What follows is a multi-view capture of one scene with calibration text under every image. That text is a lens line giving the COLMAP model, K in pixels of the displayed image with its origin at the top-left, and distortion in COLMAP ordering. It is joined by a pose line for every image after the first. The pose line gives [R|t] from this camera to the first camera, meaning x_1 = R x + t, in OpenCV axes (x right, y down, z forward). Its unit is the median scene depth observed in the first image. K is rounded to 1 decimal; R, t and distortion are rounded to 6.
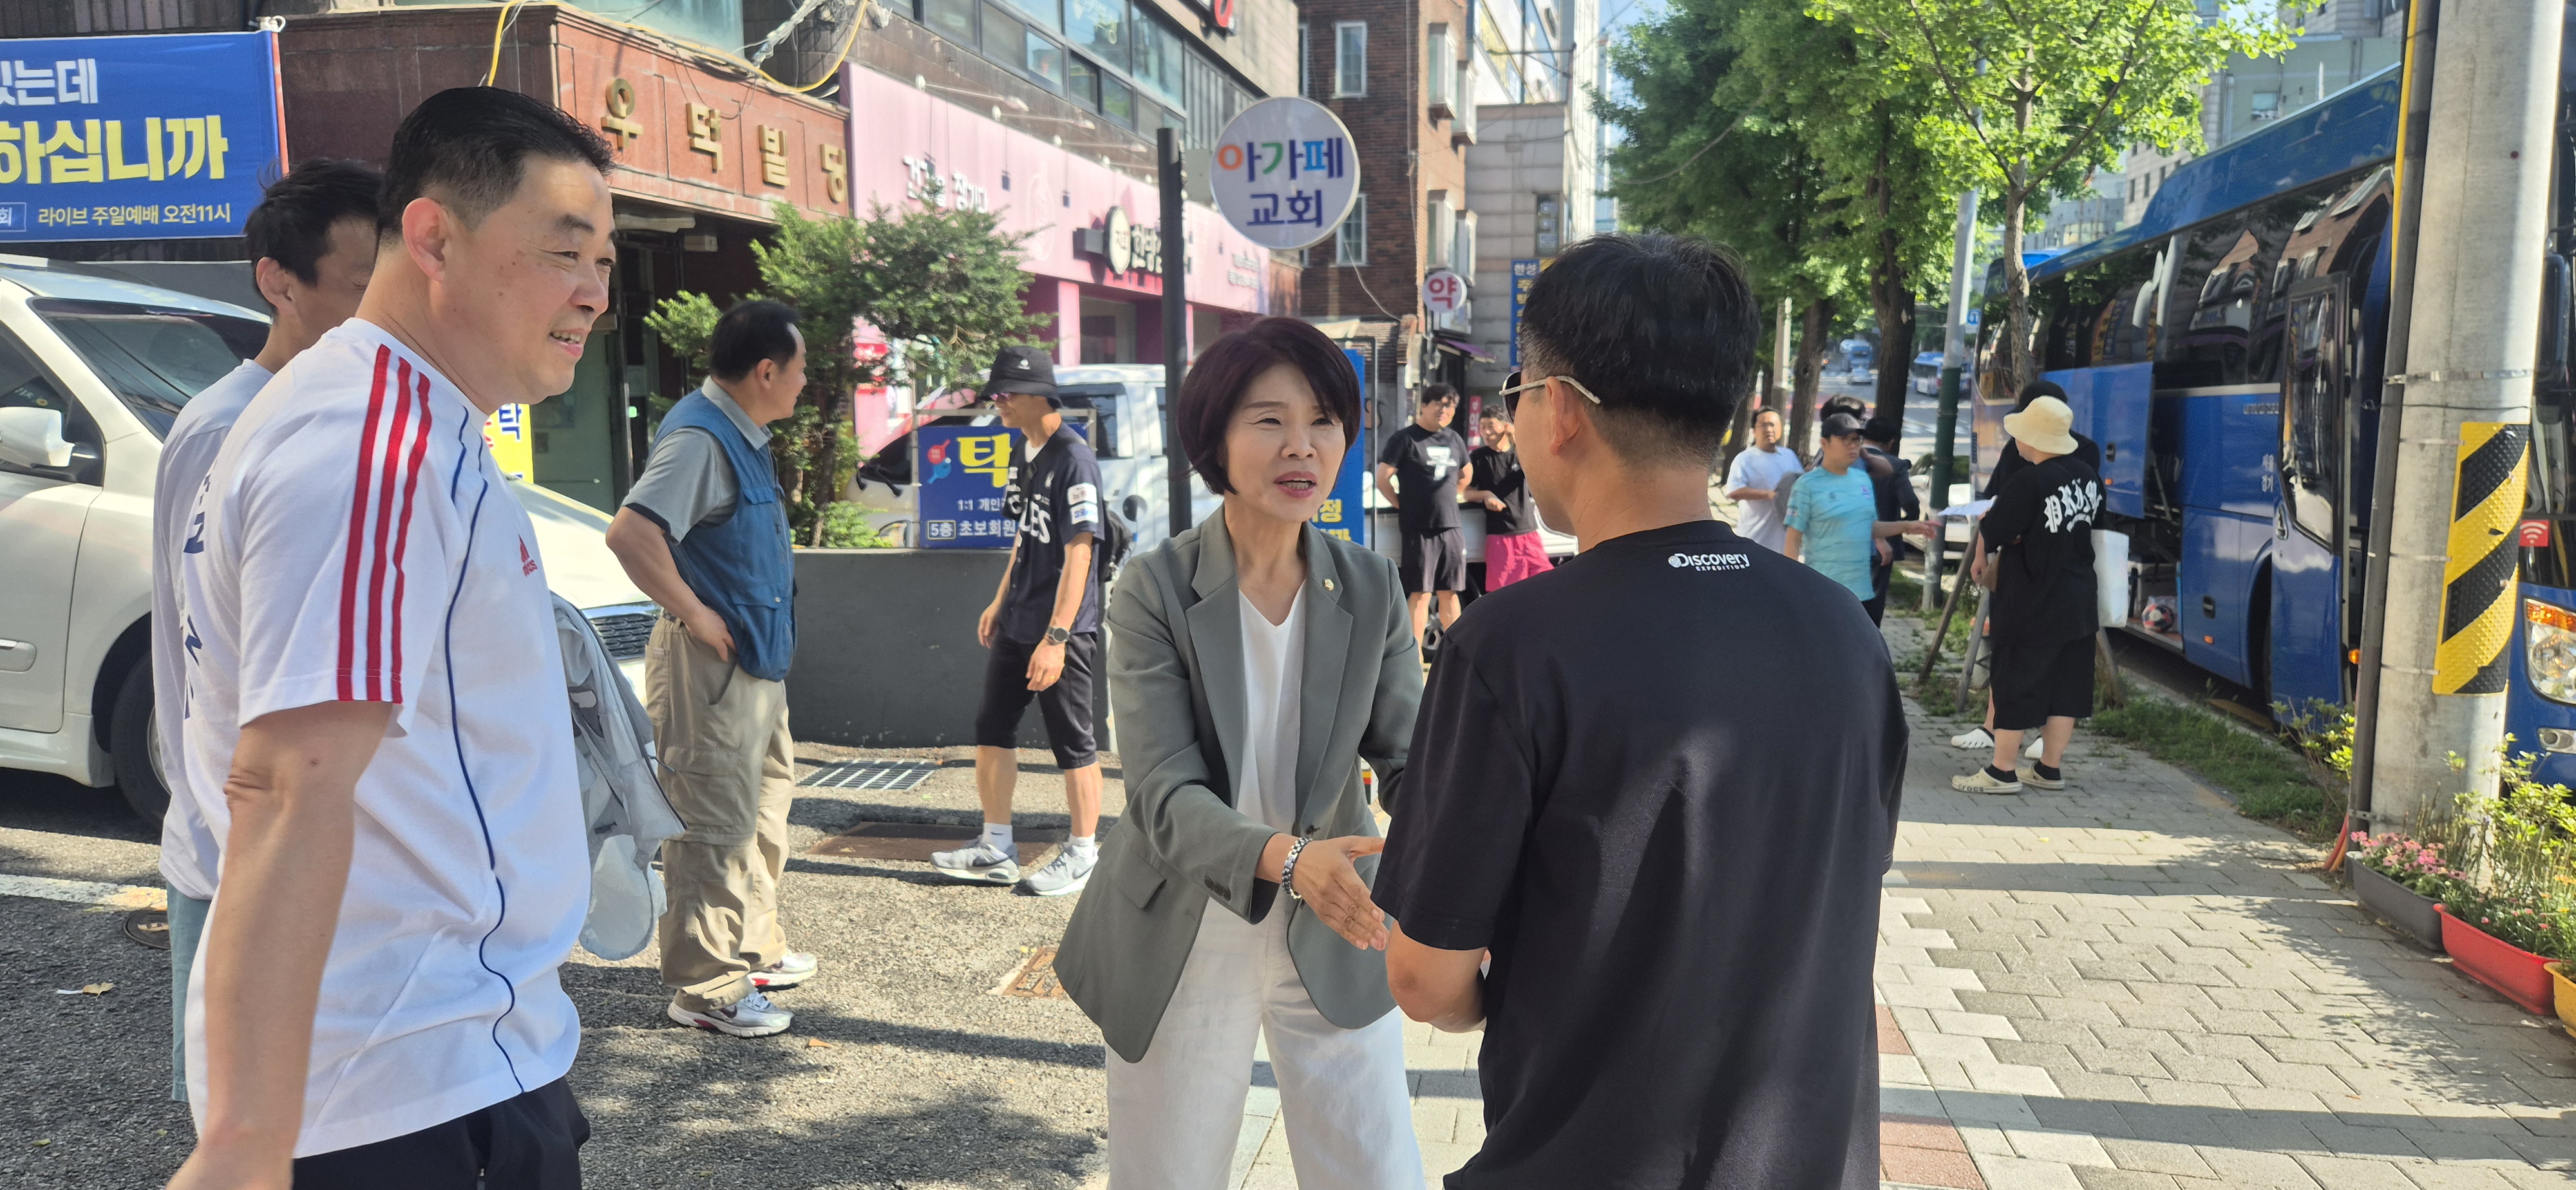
lens RADIAL K [[1730.1, 0, 1279.0], [0, 1730.1, 608.9], [0, 0, 1]] dist [0.076053, -0.065693]
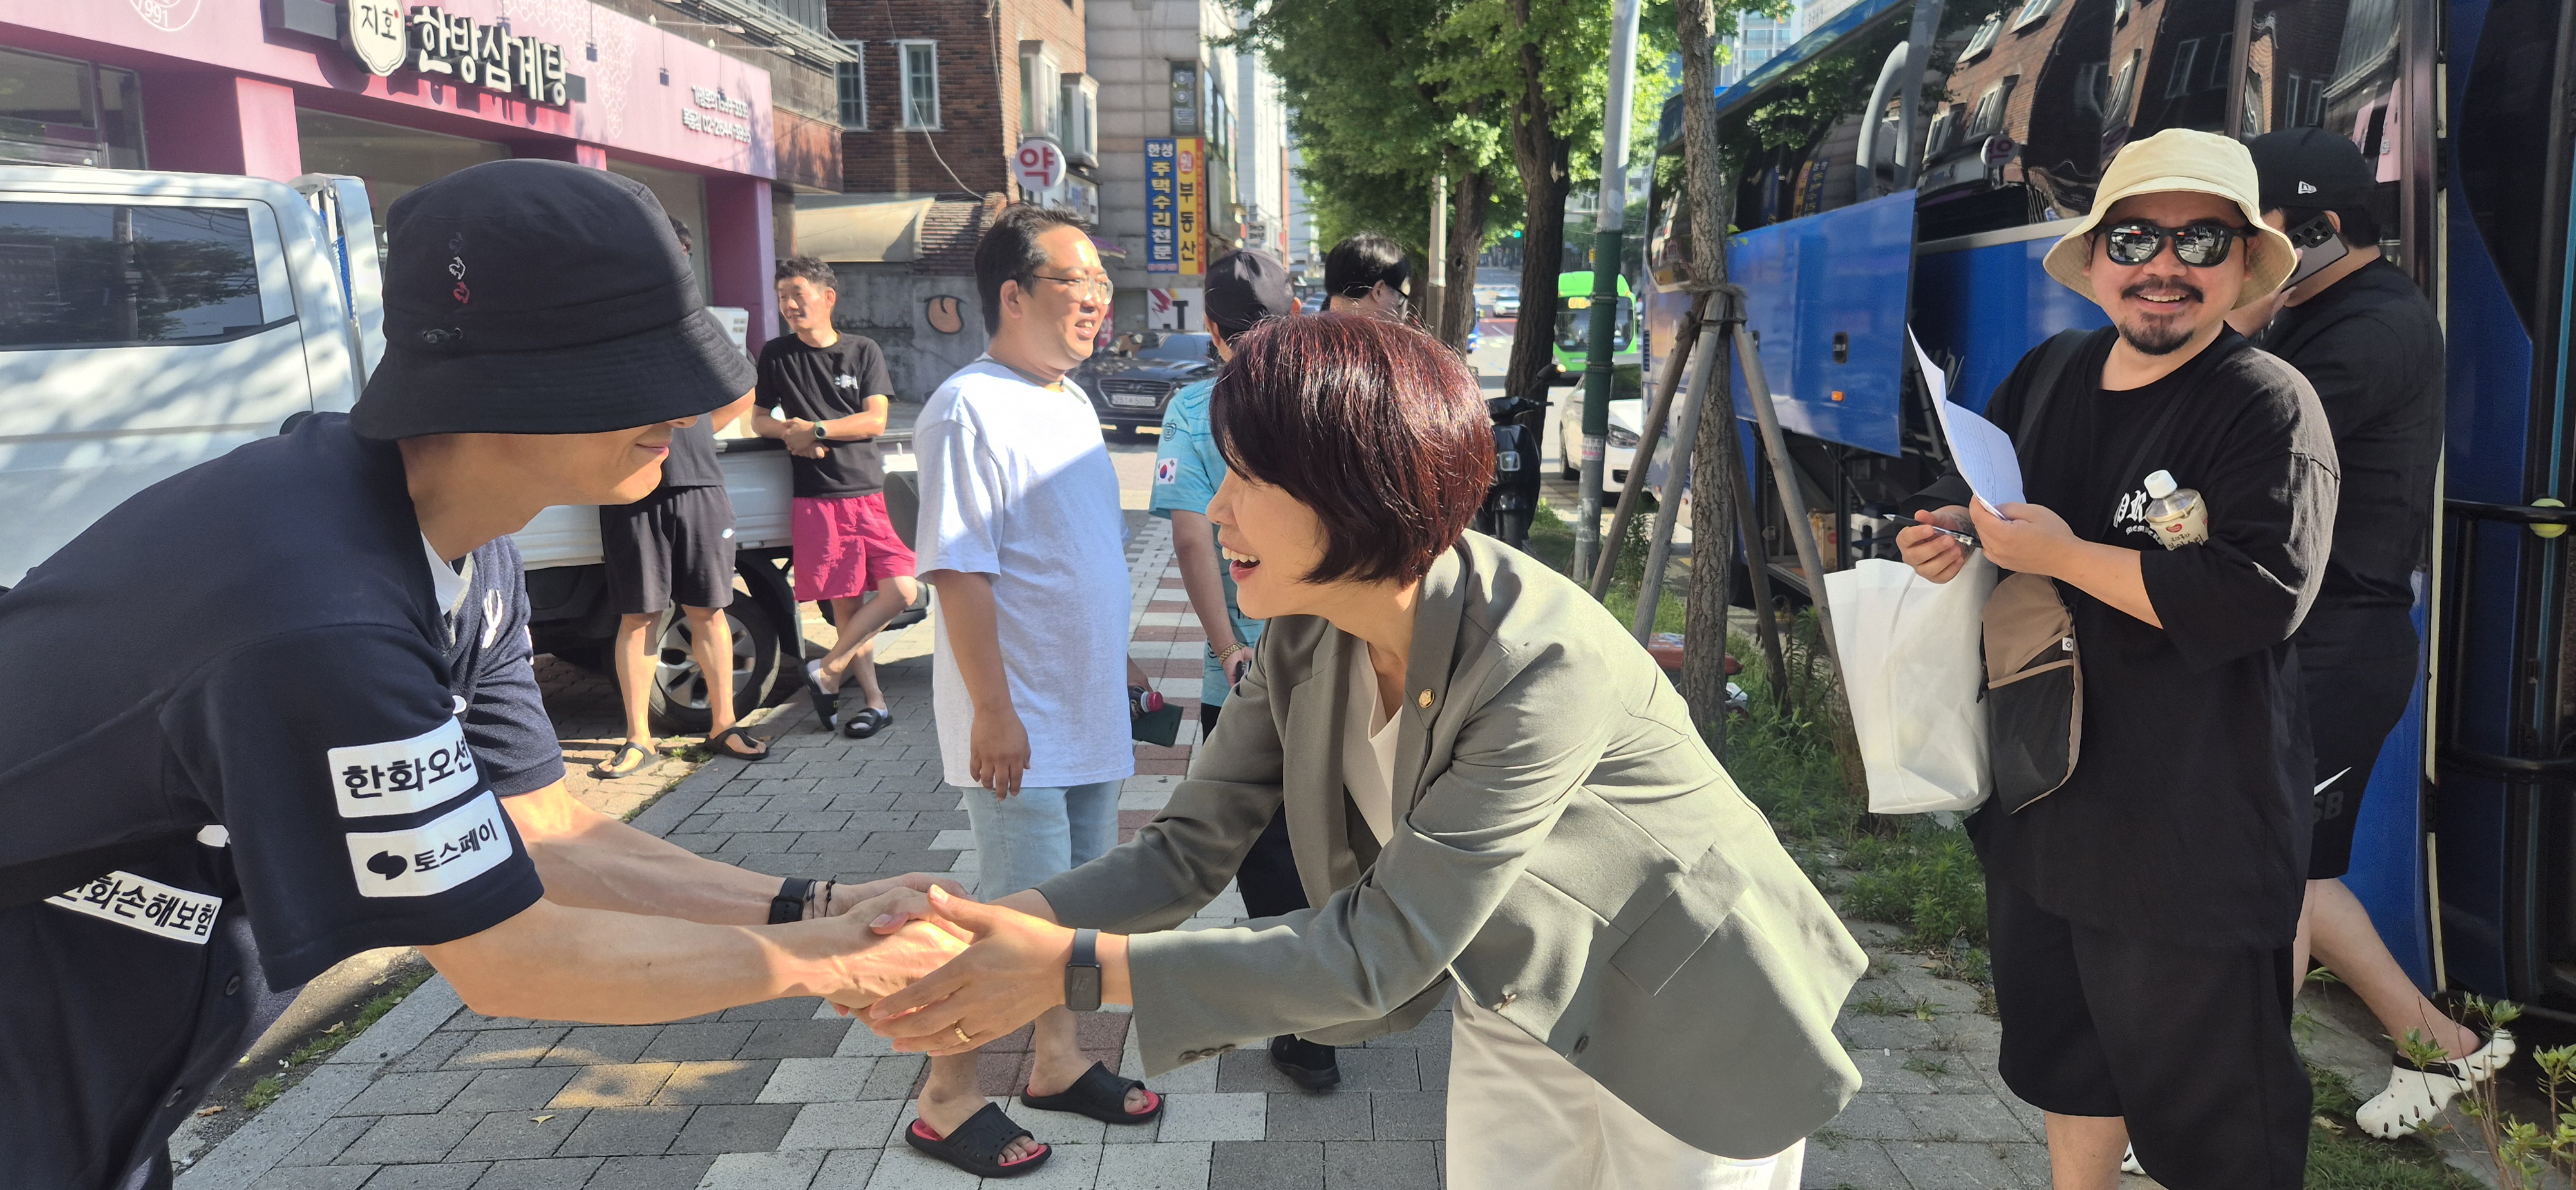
lens RADIAL K [[1765.5, 0, 1269.1], [0, 1765.5, 624.7], [0, 0, 1]] dist [0.063700, -0.059941]
pose [[0.986691, -0.030205, 0.159777, 0.187872], [0.021585, 0.998230, 0.055417, -0.032092], [-0.161168, -0.051231, 0.985596, 0.445925]]
